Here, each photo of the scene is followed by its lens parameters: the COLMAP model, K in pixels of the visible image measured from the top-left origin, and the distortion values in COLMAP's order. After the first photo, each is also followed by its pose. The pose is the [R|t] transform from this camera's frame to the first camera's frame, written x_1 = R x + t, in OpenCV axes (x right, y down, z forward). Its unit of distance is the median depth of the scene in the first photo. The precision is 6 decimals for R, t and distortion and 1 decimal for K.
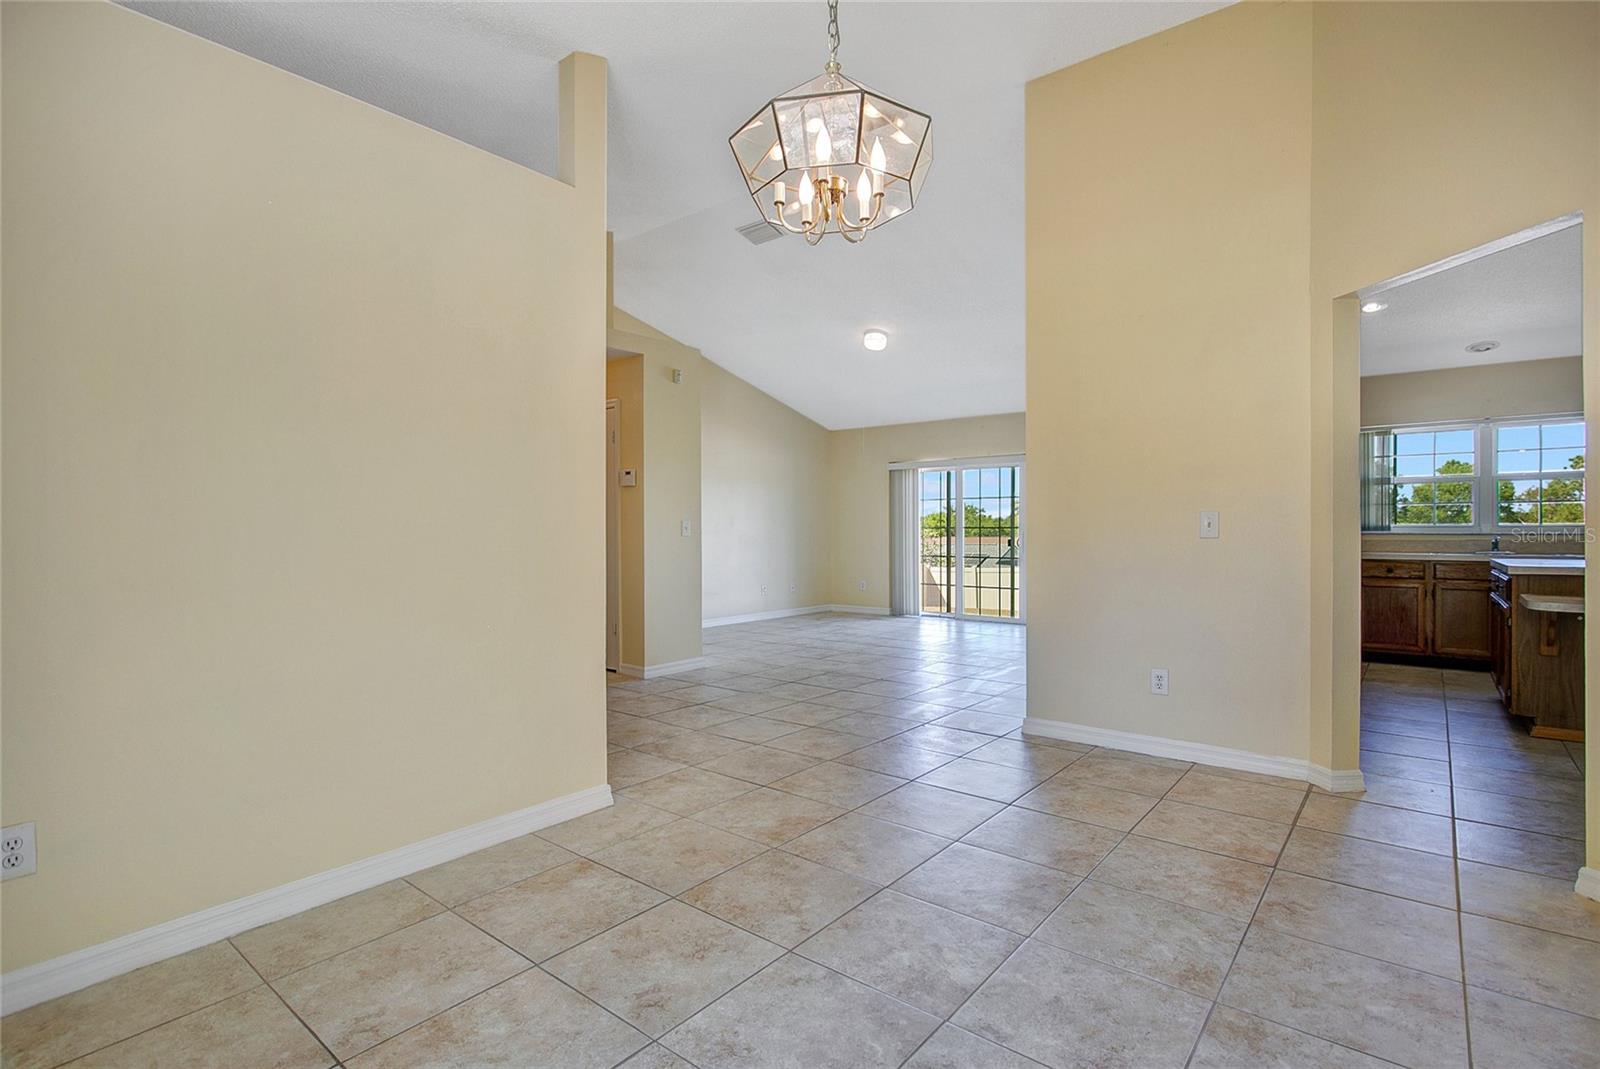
lens RADIAL K [[768.5, 0, 800.0], [0, 768.5, 534.5], [0, 0, 1]] dist [0.000338, 0.000019]
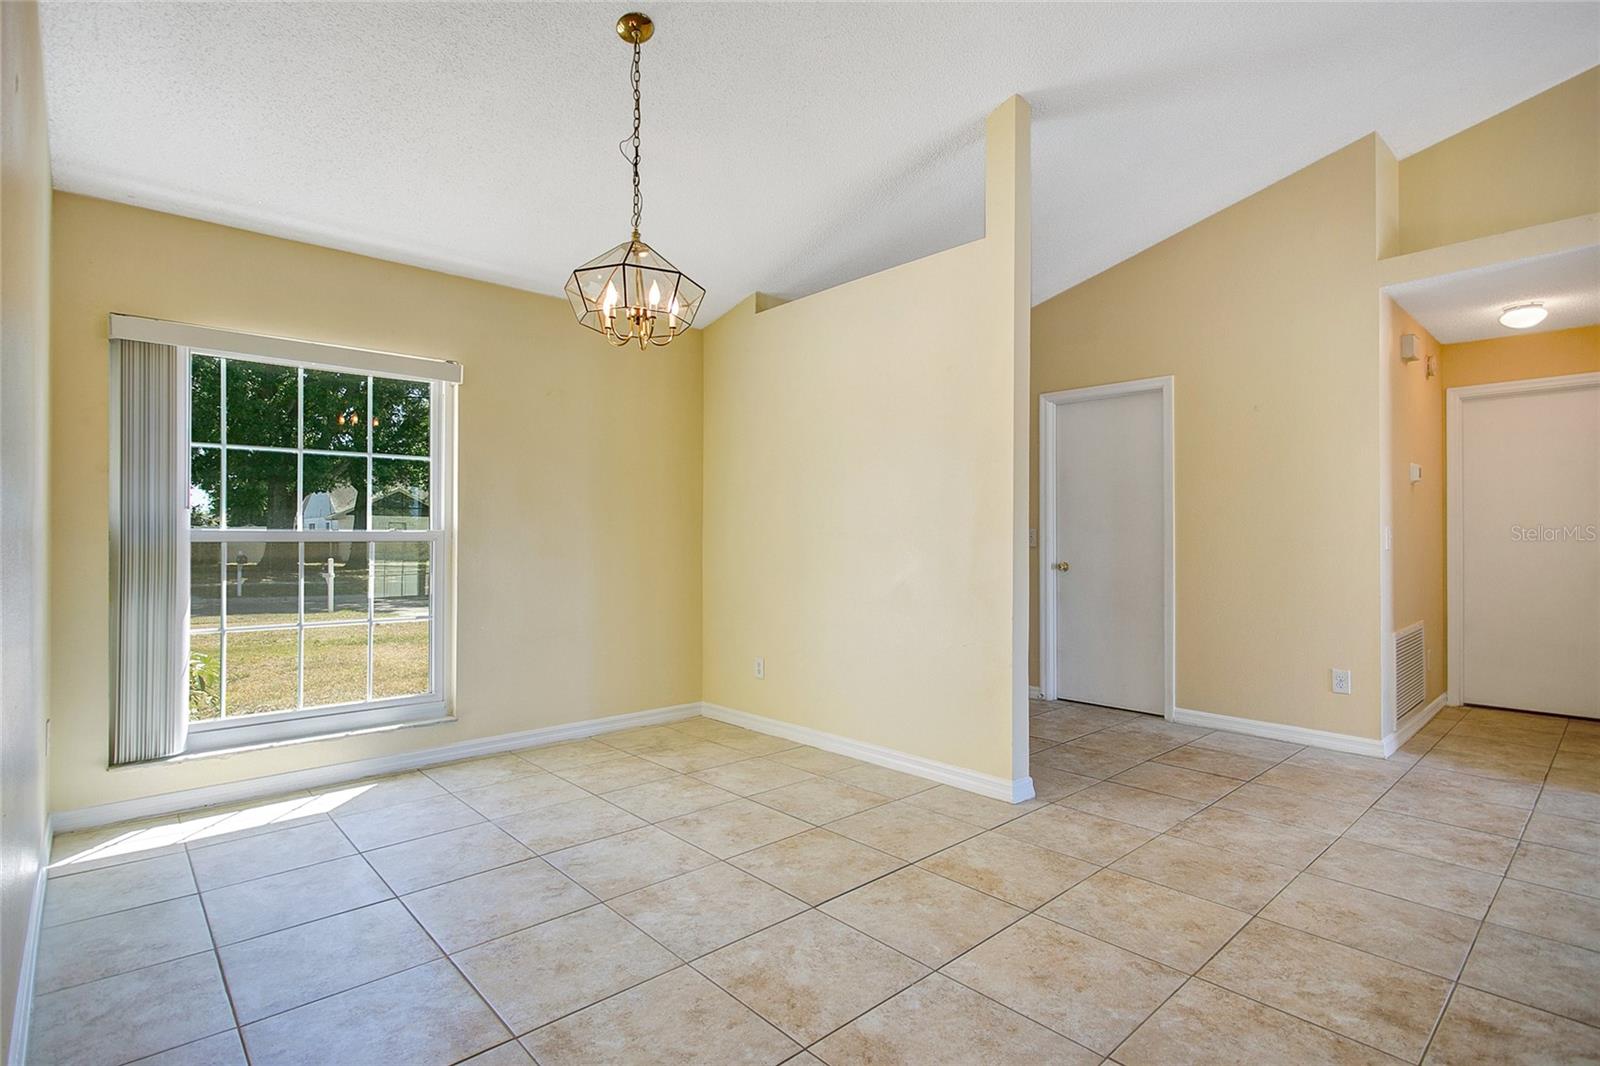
lens RADIAL K [[780.4, 0, 800.0], [0, 780.4, 533.0], [0, 0, 1]] dist [-0.004996, -0.000460]
pose [[-0.154303, -0.005784, -0.988007, 0.977598], [-0.005115, 0.999974, -0.005055, -0.008824], [0.988010, 0.004274, -0.154328, 1.014094]]
